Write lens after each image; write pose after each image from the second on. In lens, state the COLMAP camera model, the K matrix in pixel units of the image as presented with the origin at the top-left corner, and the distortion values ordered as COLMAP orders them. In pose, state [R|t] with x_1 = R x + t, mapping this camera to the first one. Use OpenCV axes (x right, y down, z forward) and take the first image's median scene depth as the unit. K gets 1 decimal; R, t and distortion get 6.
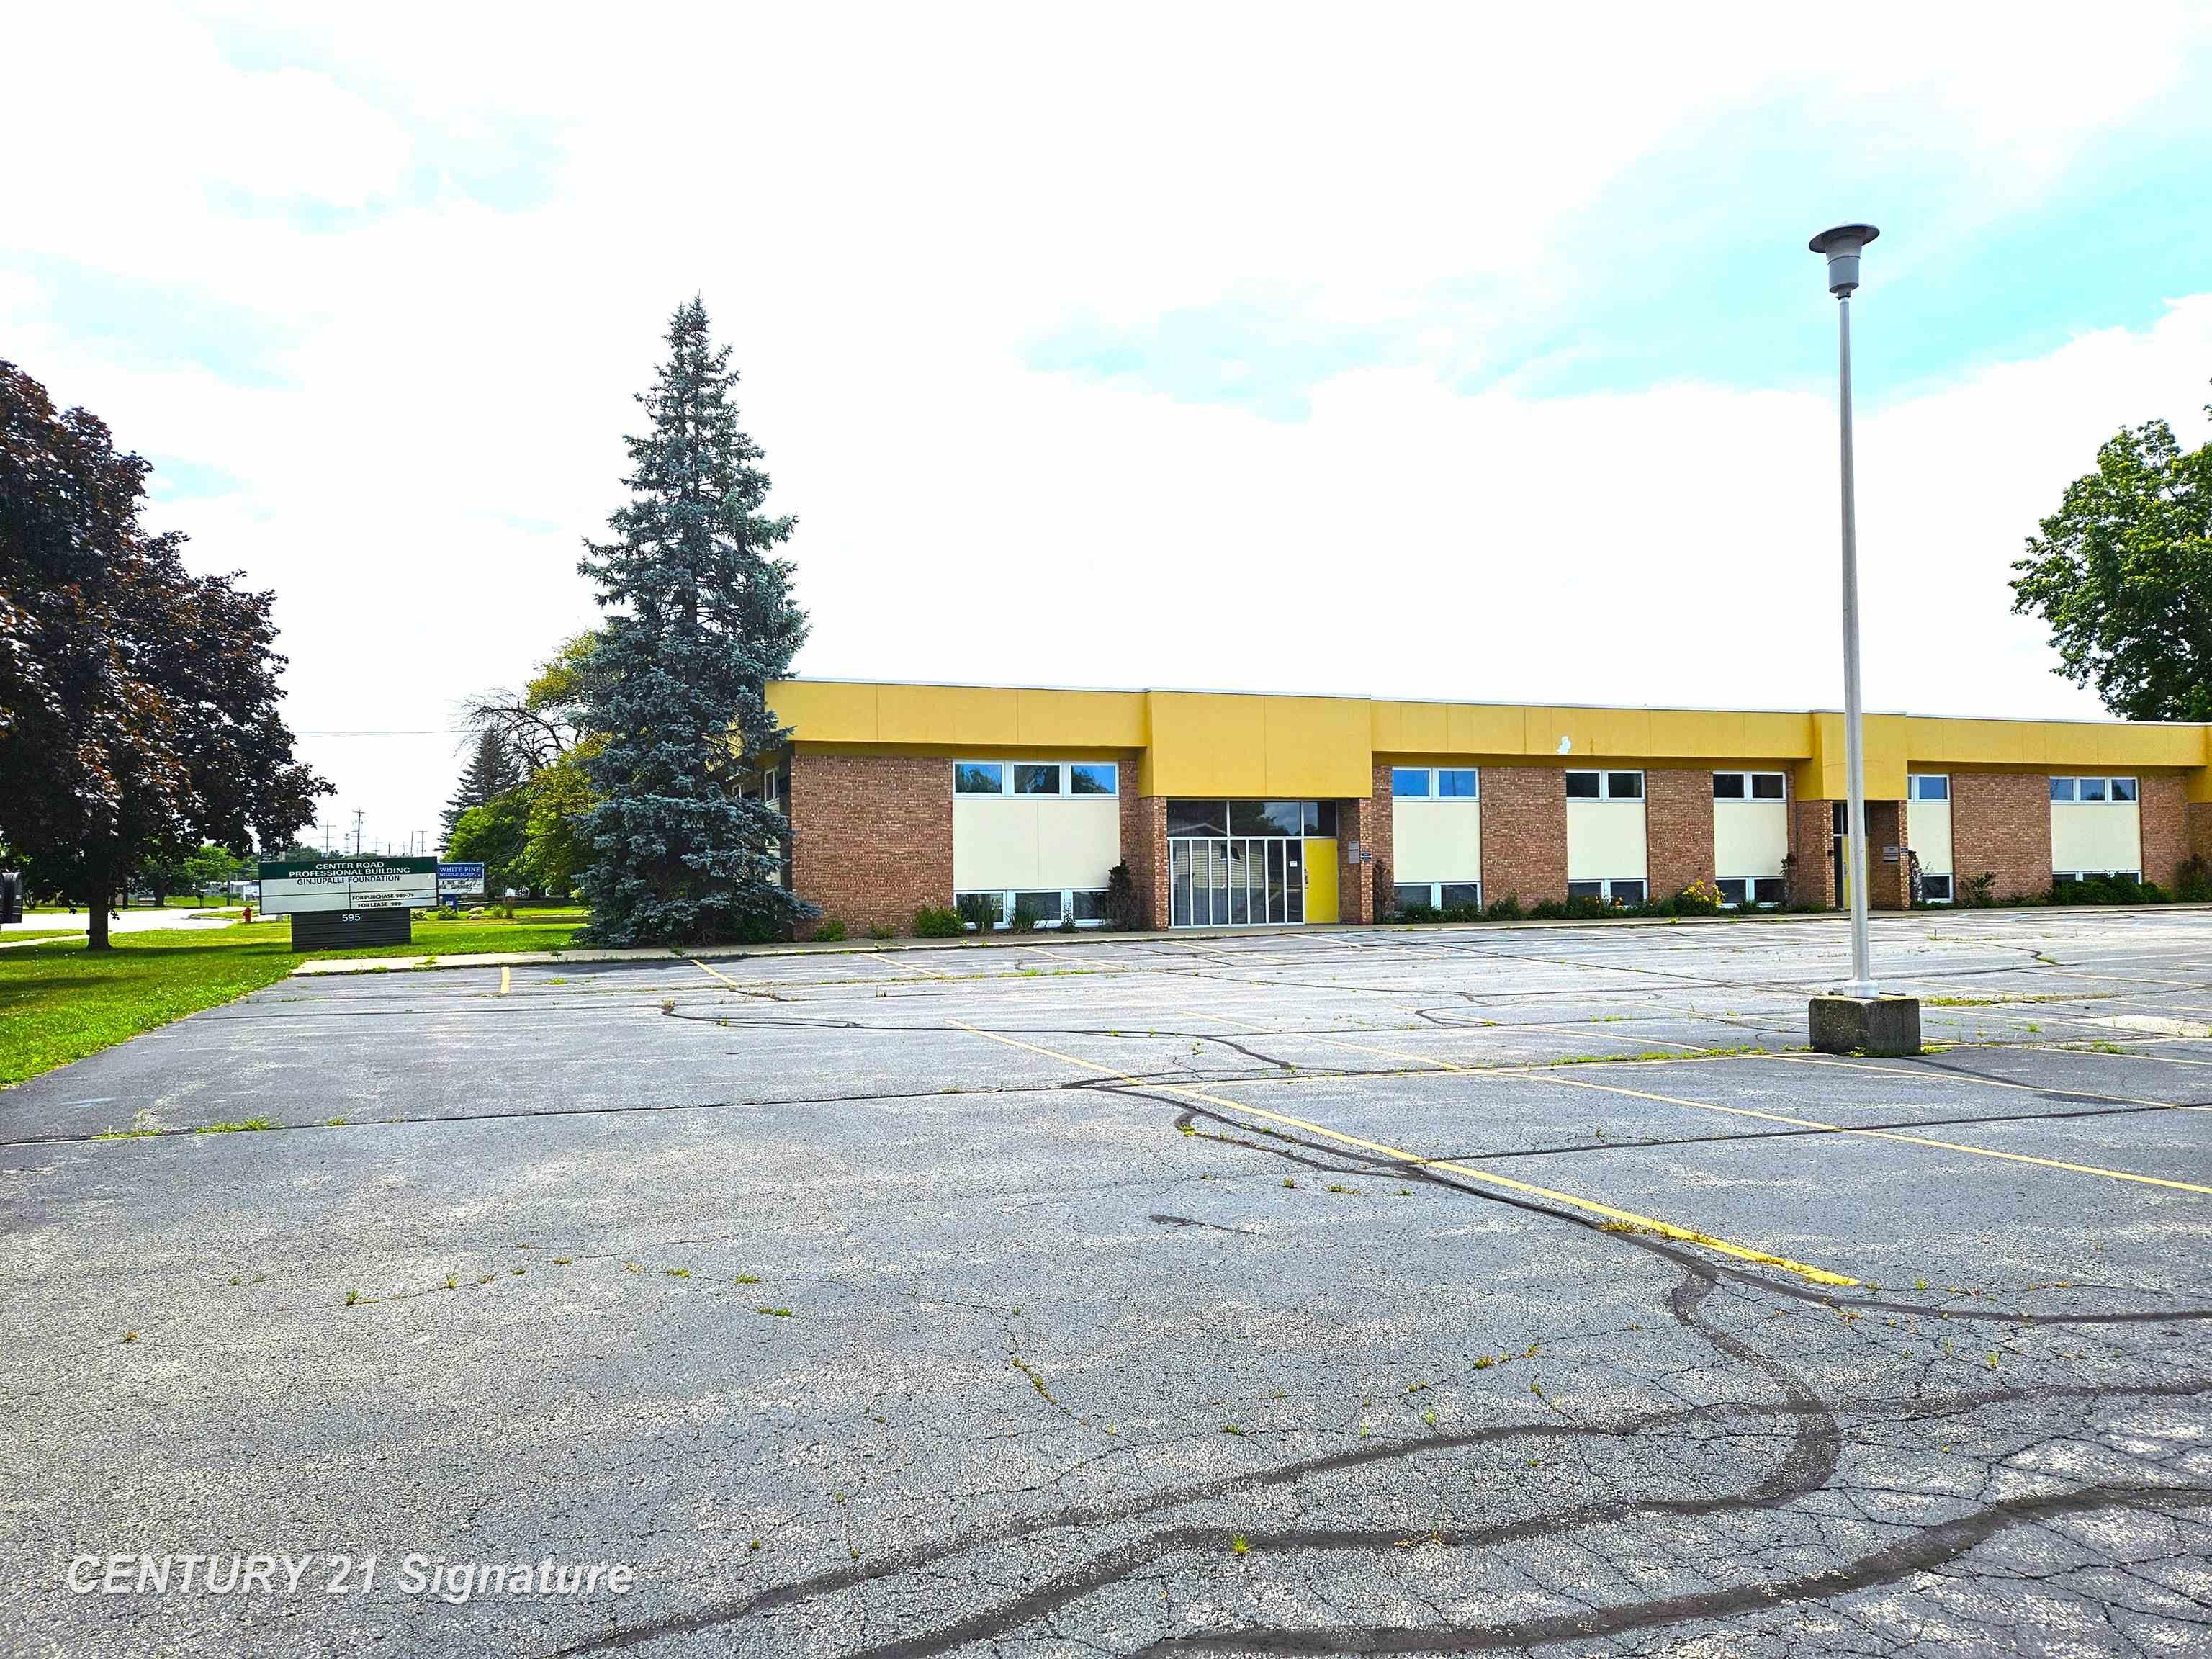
lens RADIAL K [[961.4, 0, 1106.0], [0, 961.4, 829.5], [0, 0, 1]] dist [-0.000292, -0.000060]
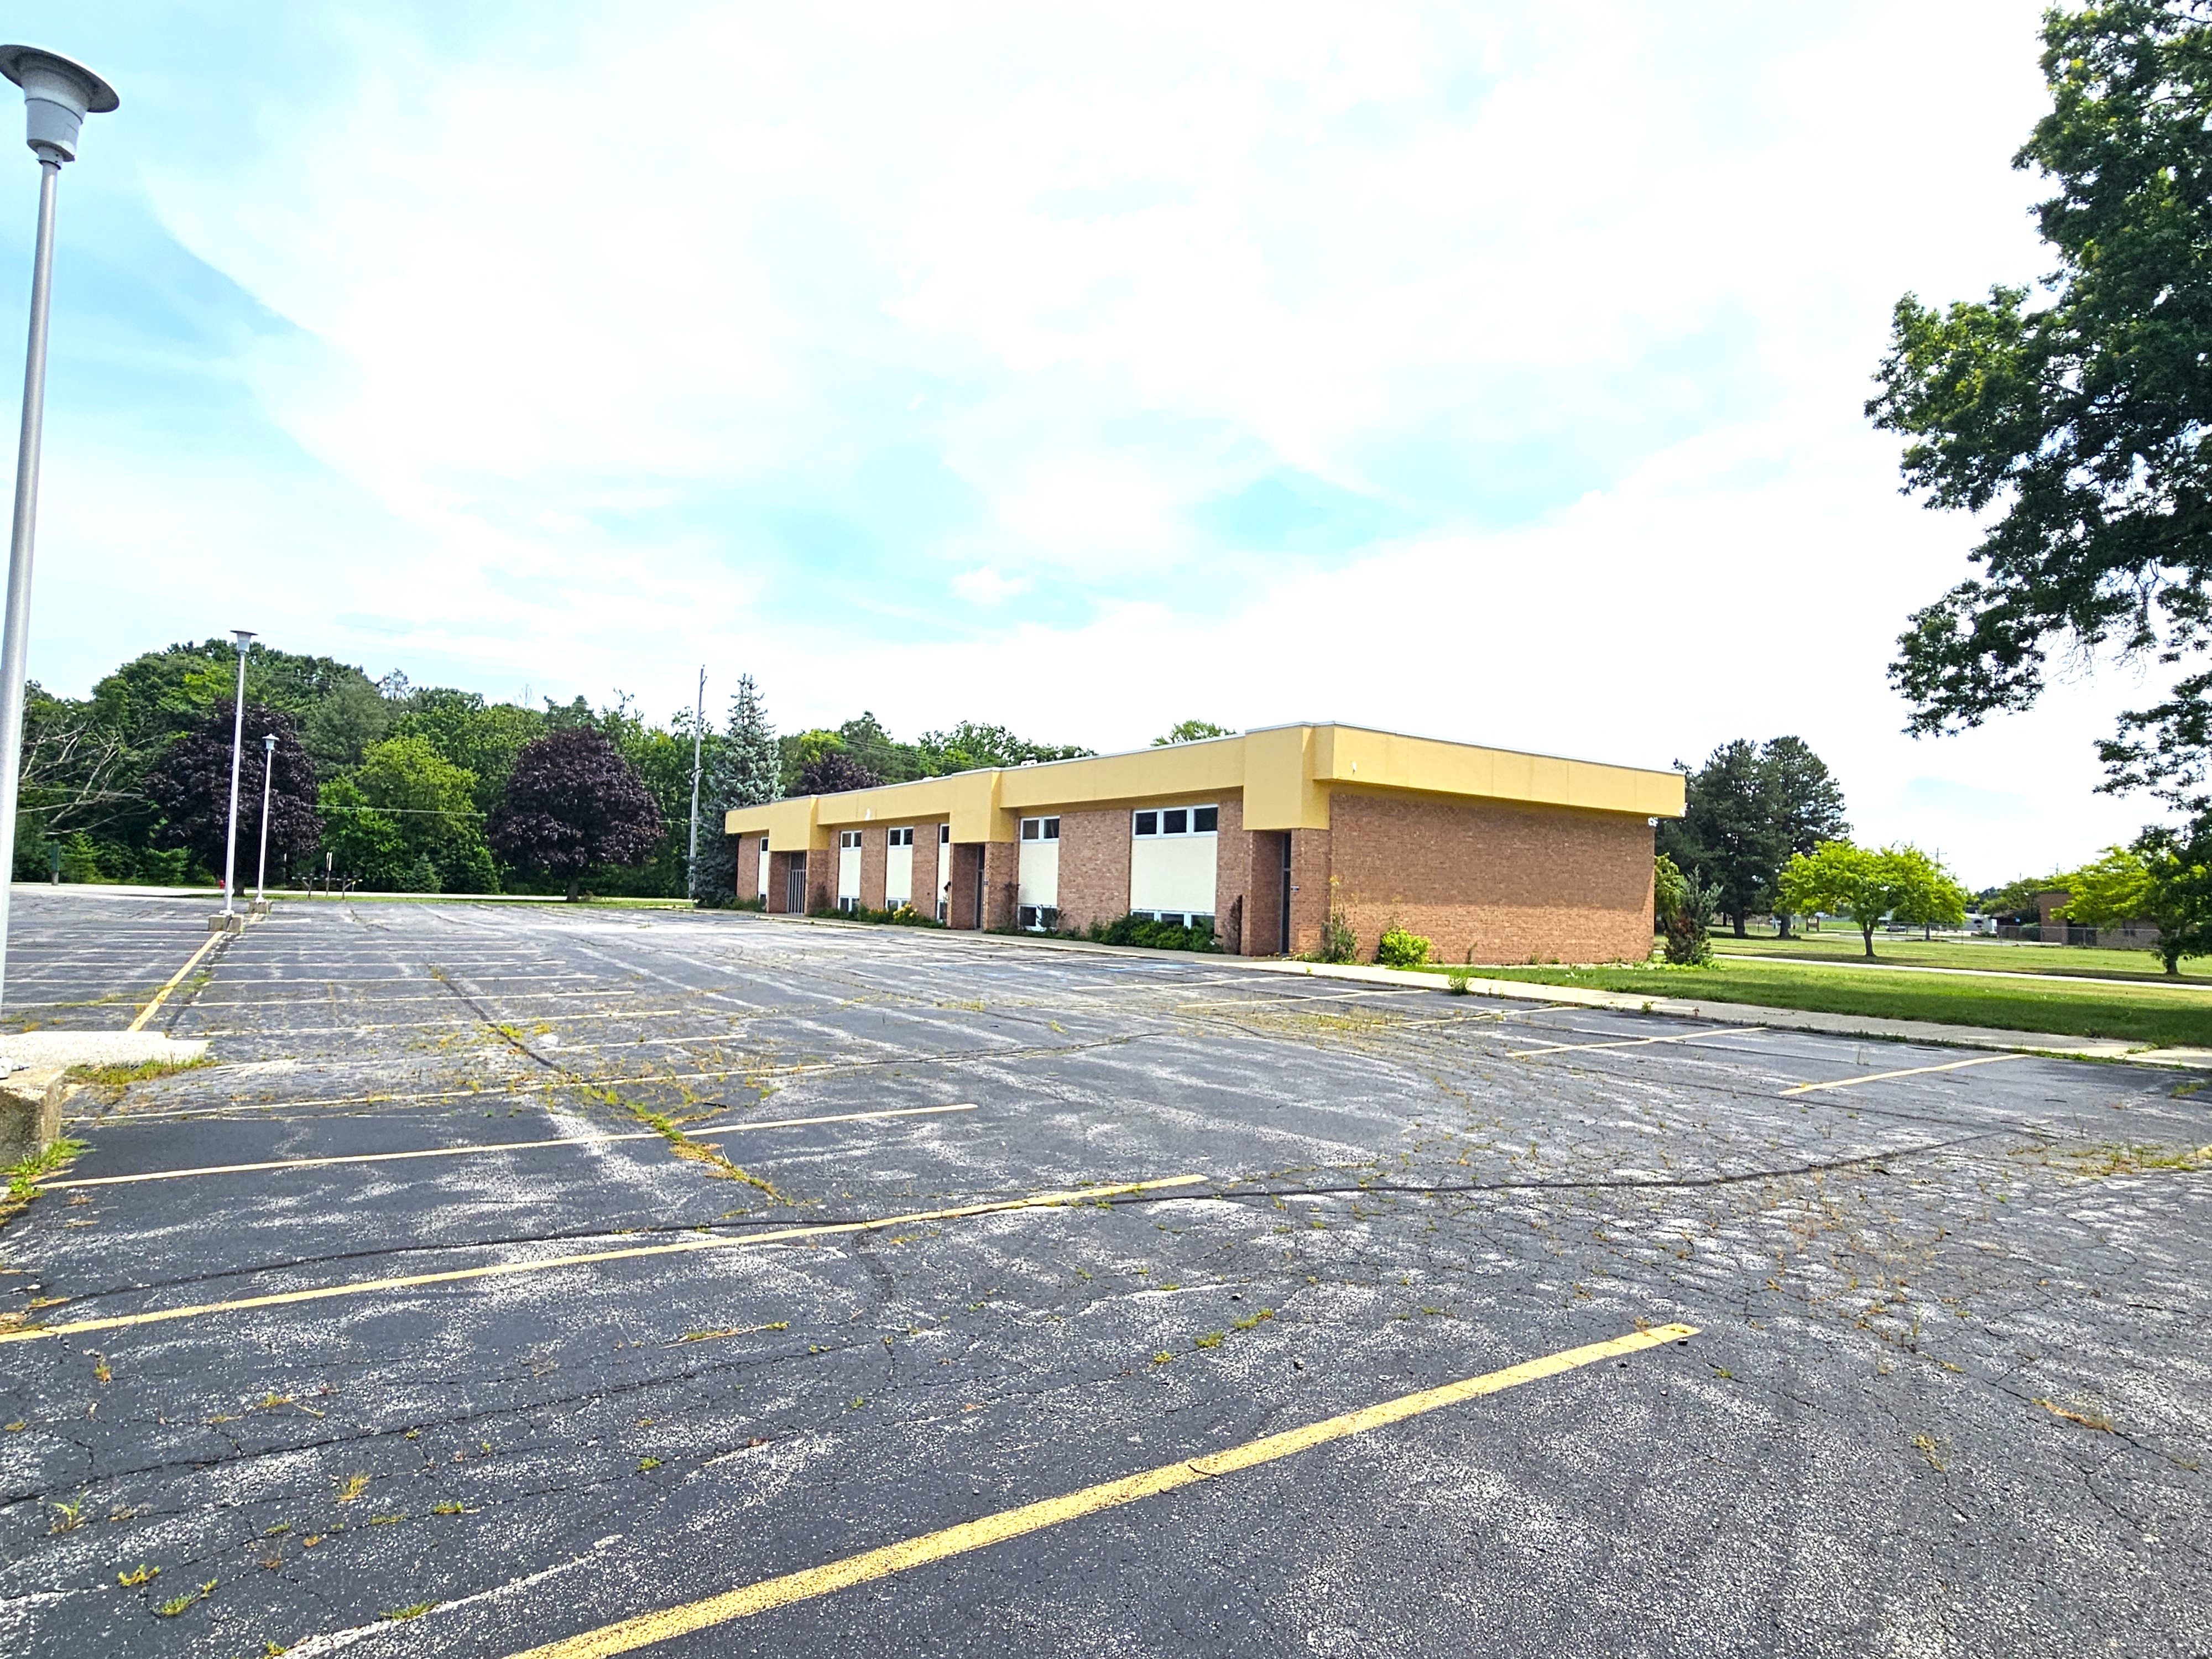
lens RADIAL K [[1214.4, 0, 1106.0], [0, 1214.4, 829.5], [0, 0, 1]] dist [0.000256, 0.000073]
pose [[0.395597, -0.025911, -0.918058, 1.848793], [0.007856, 0.999661, -0.024829, -0.005594], [0.918390, 0.002610, 0.395667, 0.432682]]
